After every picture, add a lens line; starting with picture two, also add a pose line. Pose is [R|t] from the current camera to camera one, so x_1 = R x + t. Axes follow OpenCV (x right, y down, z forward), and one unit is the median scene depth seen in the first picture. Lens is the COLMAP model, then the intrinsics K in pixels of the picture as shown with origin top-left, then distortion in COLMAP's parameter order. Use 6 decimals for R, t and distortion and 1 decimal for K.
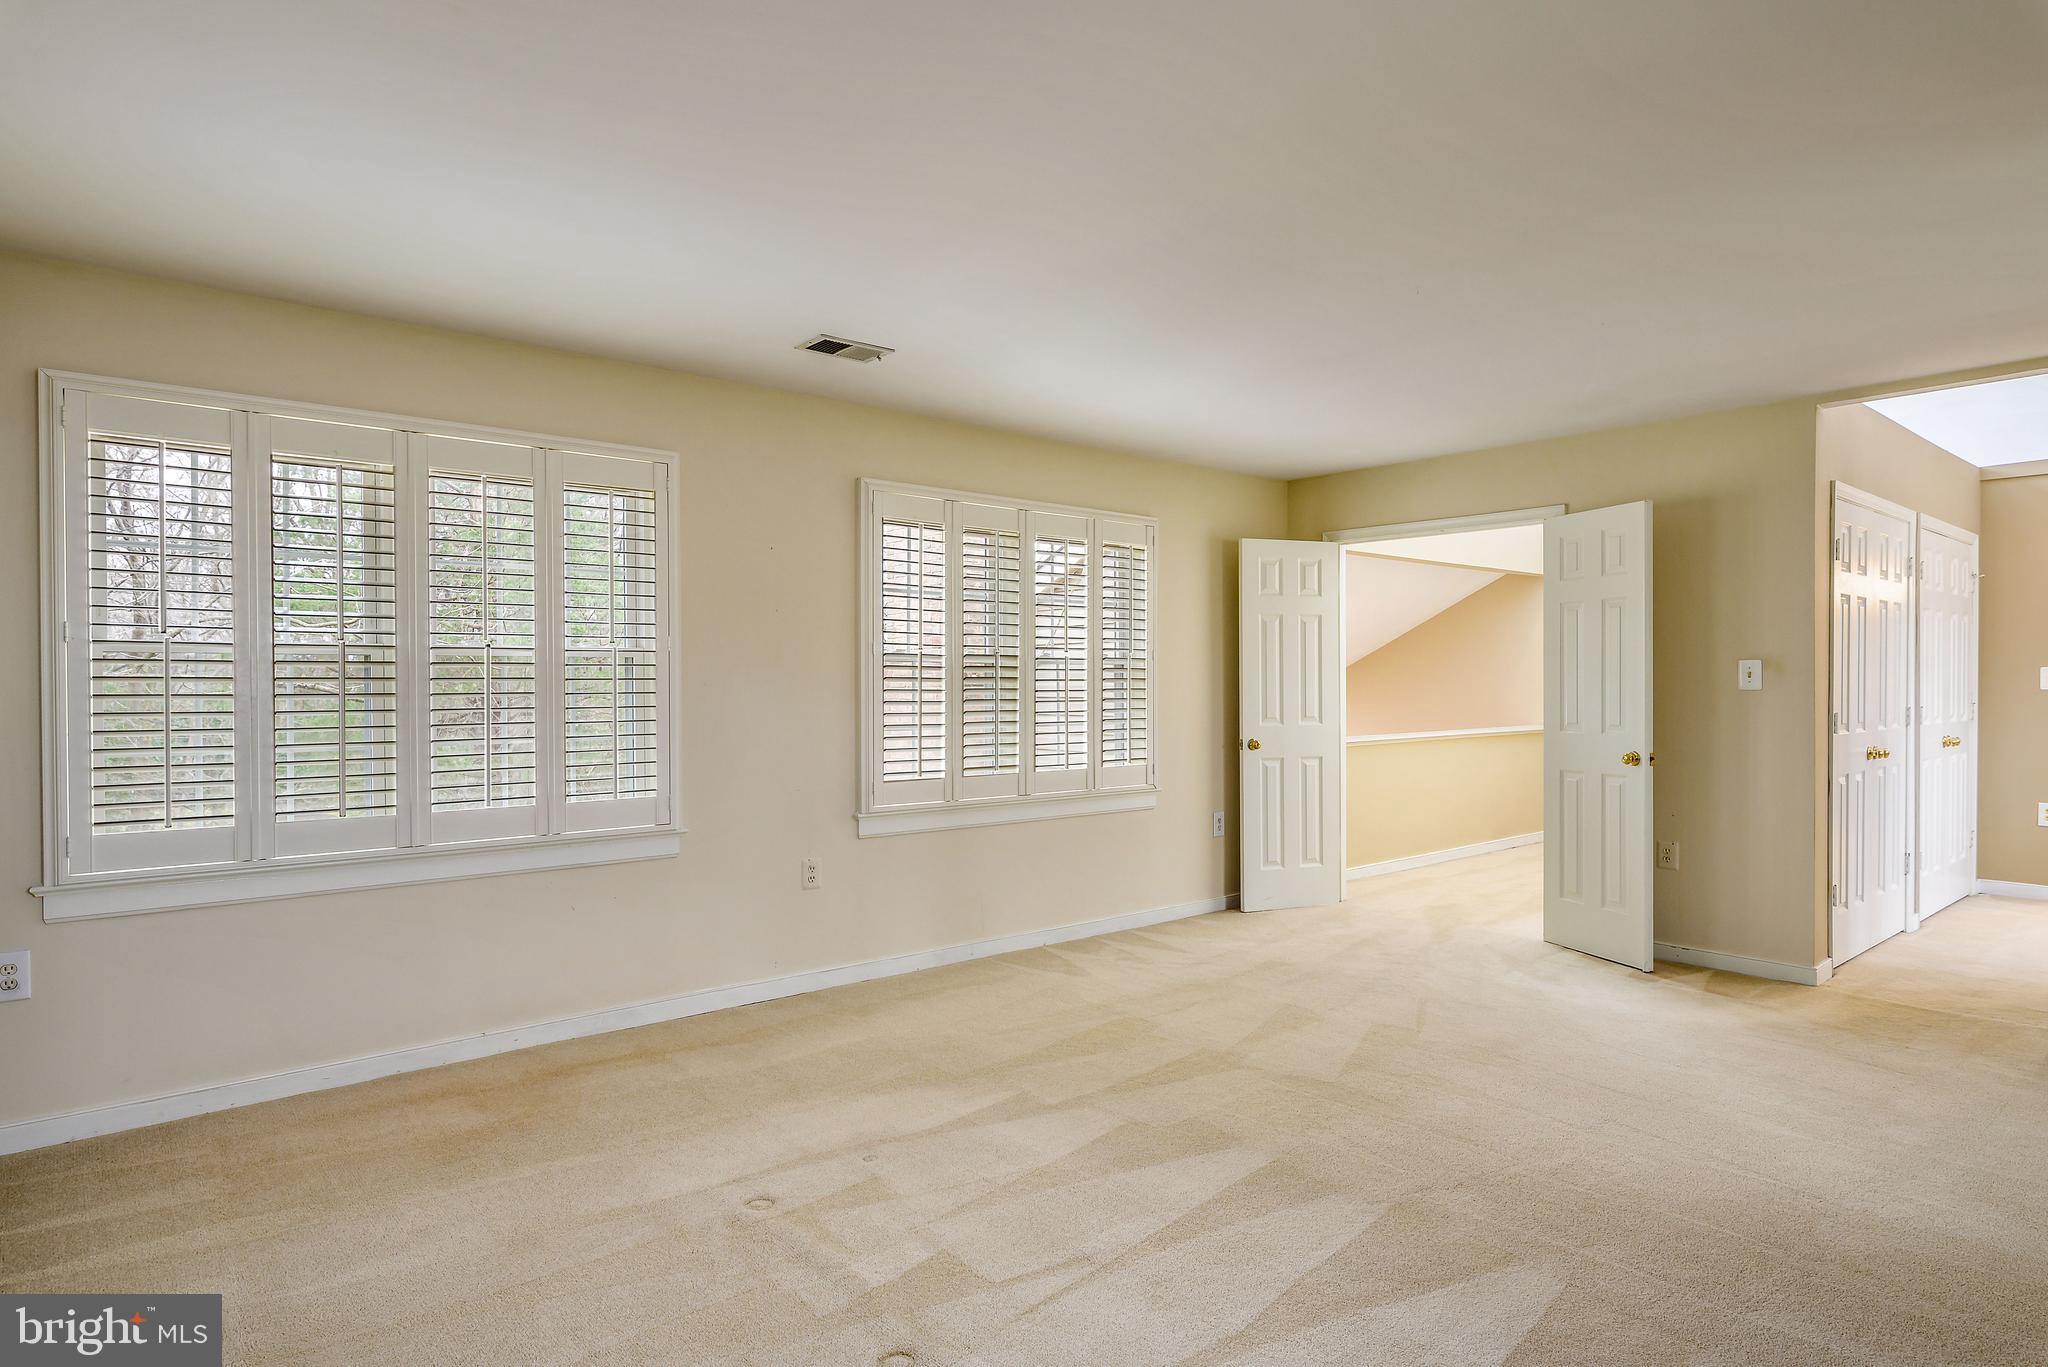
lens RADIAL K [[1114.4, 0, 1021.9], [0, 1114.4, 690.1], [0, 0, 1]] dist [0.005761, 0.000323]
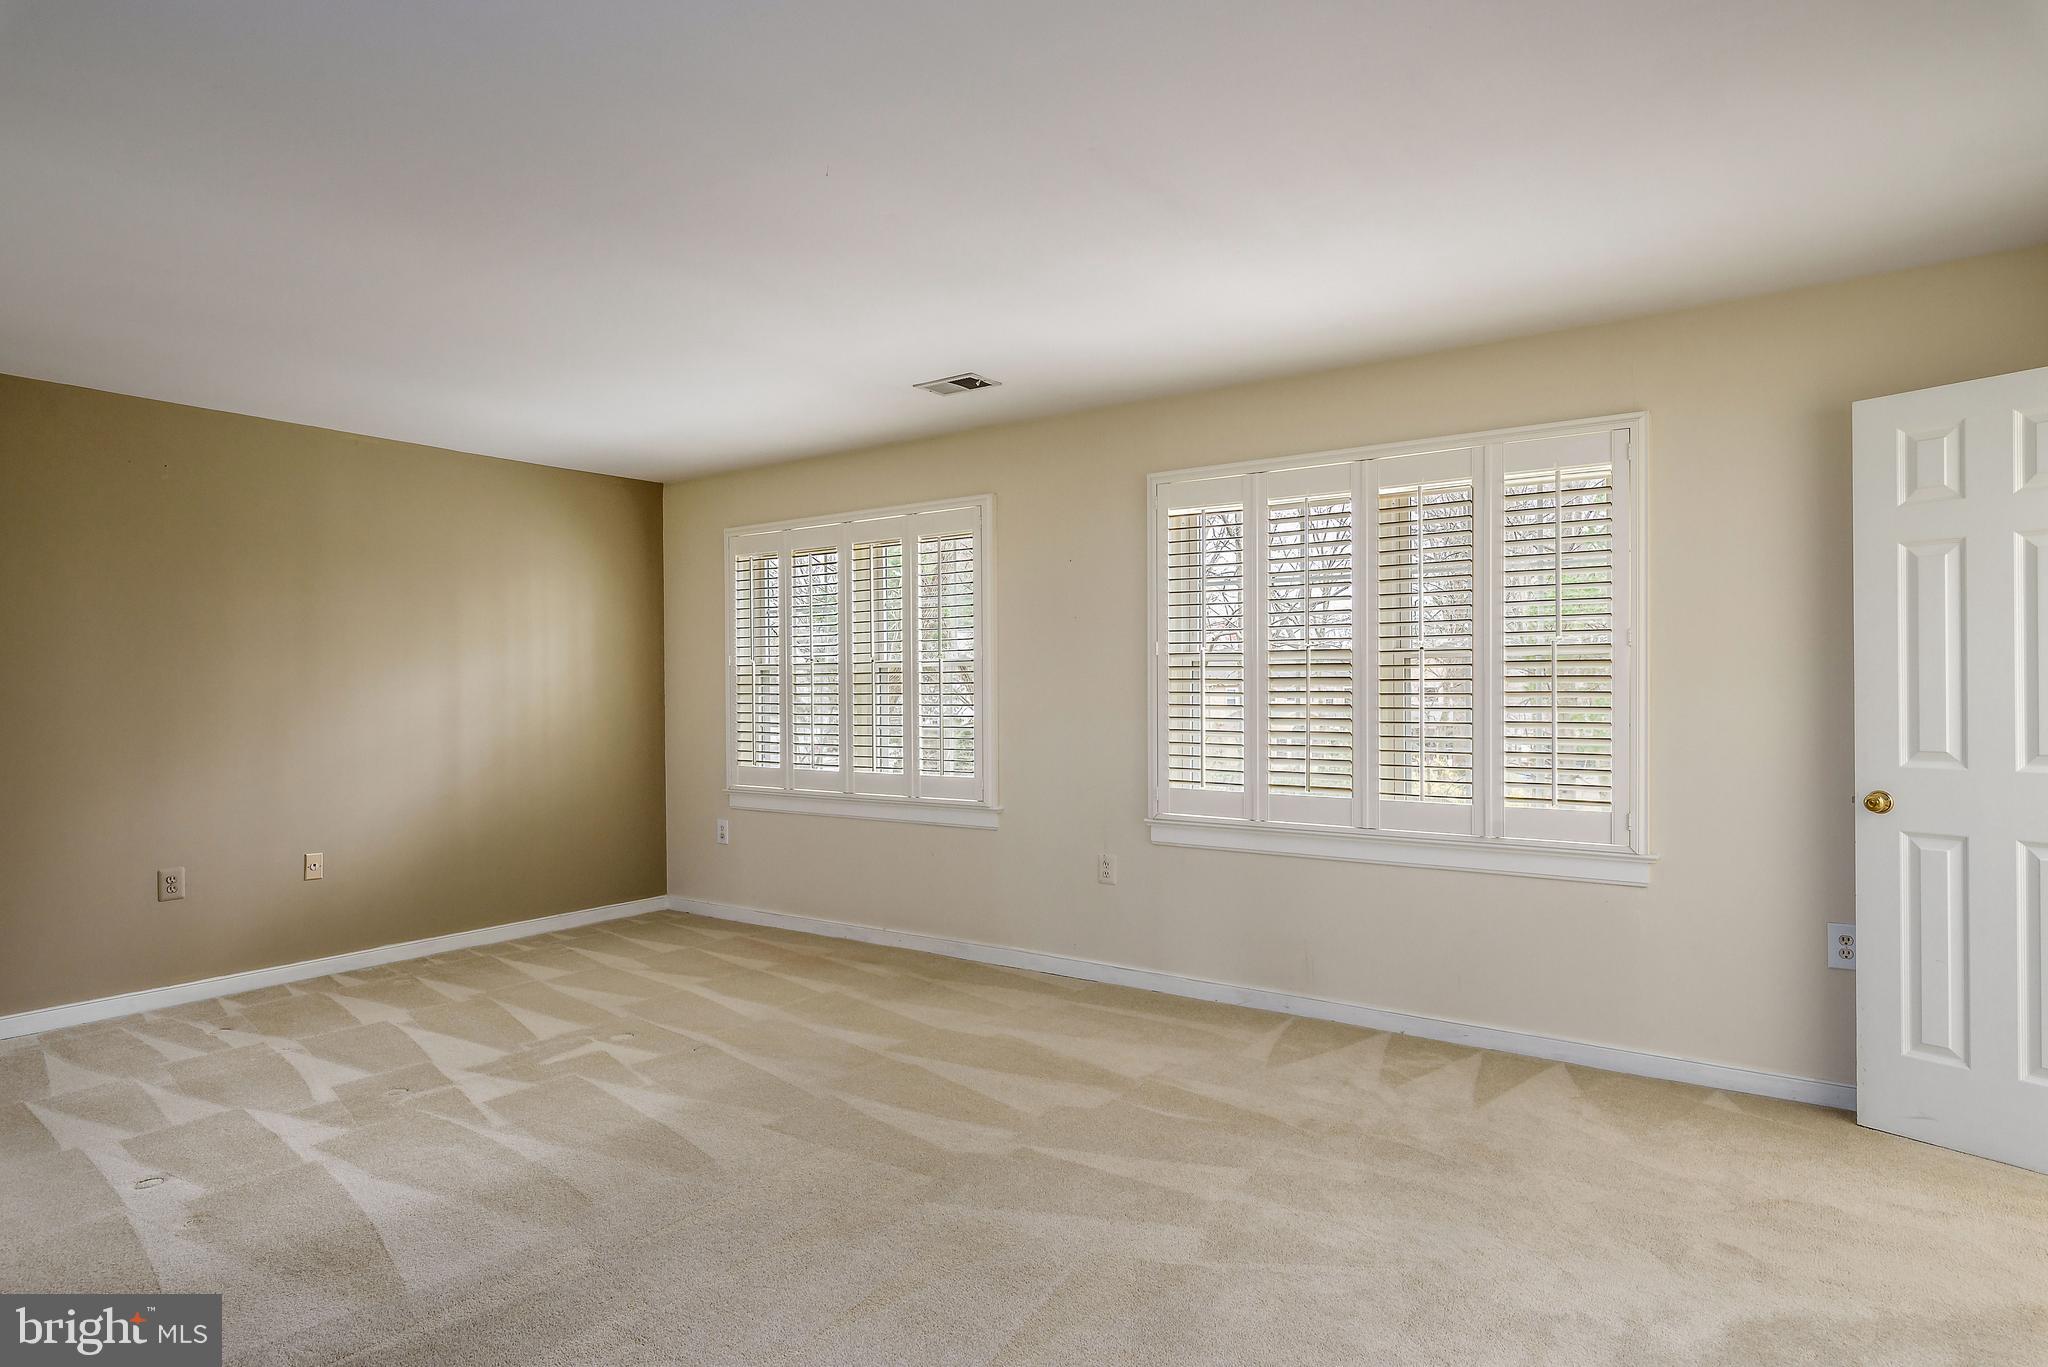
lens RADIAL K [[1114.4, 0, 1022.8], [0, 1114.4, 685.8], [0, 0, 1]] dist [0.005761, 0.000323]
pose [[0.270345, 0.000628, -0.962763, 0.730269], [-0.000702, 1.000000, 0.000455, -0.005753], [0.962763, 0.000553, 0.270346, 0.597763]]
